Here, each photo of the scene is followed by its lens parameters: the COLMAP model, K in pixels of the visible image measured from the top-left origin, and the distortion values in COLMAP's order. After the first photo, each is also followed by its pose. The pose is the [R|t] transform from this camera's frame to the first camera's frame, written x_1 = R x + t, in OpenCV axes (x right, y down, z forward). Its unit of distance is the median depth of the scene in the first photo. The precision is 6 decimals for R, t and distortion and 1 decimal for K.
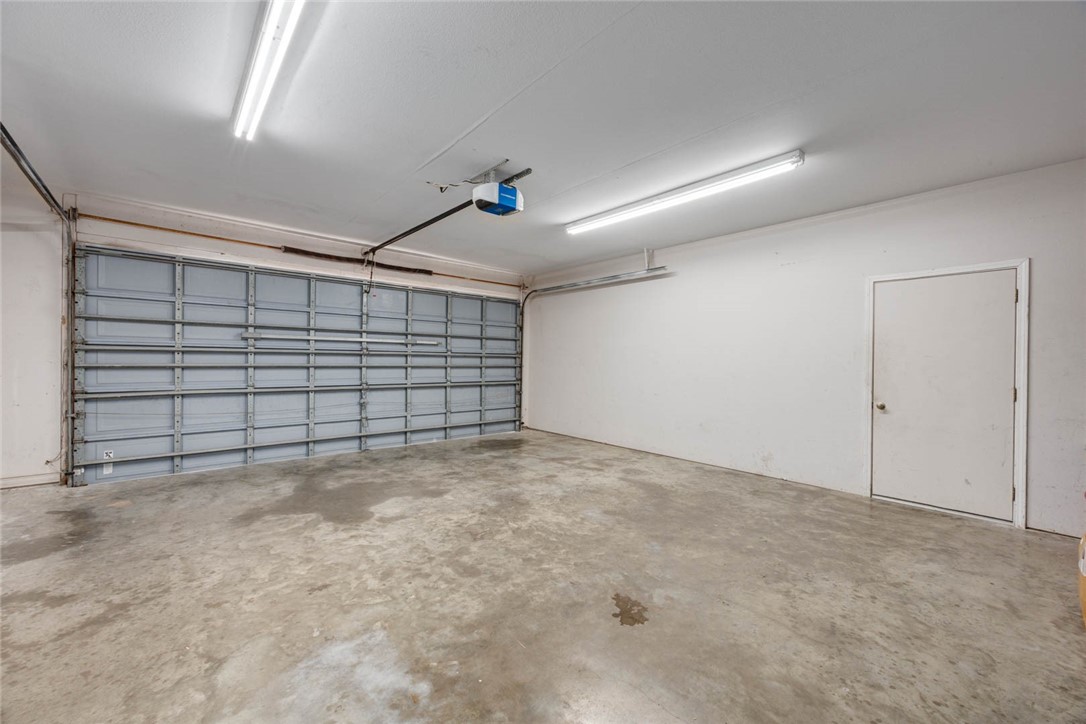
lens RADIAL K [[433.1, 0, 543.0], [0, 433.1, 362.0], [0, 0, 1]] dist [0.005263, -0.000019]
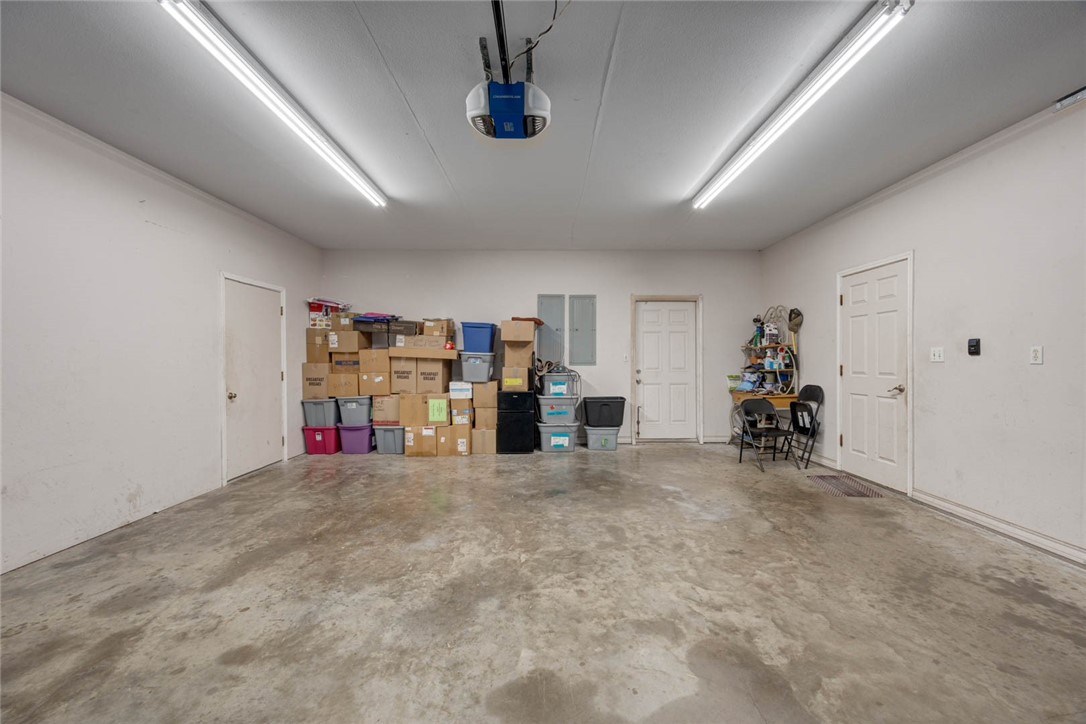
lens RADIAL K [[433.1, 0, 543.0], [0, 433.1, 362.0], [0, 0, 1]] dist [0.005263, -0.000019]
pose [[-0.760413, -0.014825, 0.649271, -0.668699], [-0.004354, 0.999833, 0.017730, -0.012288], [-0.649426, 0.010655, -0.760350, 1.703584]]
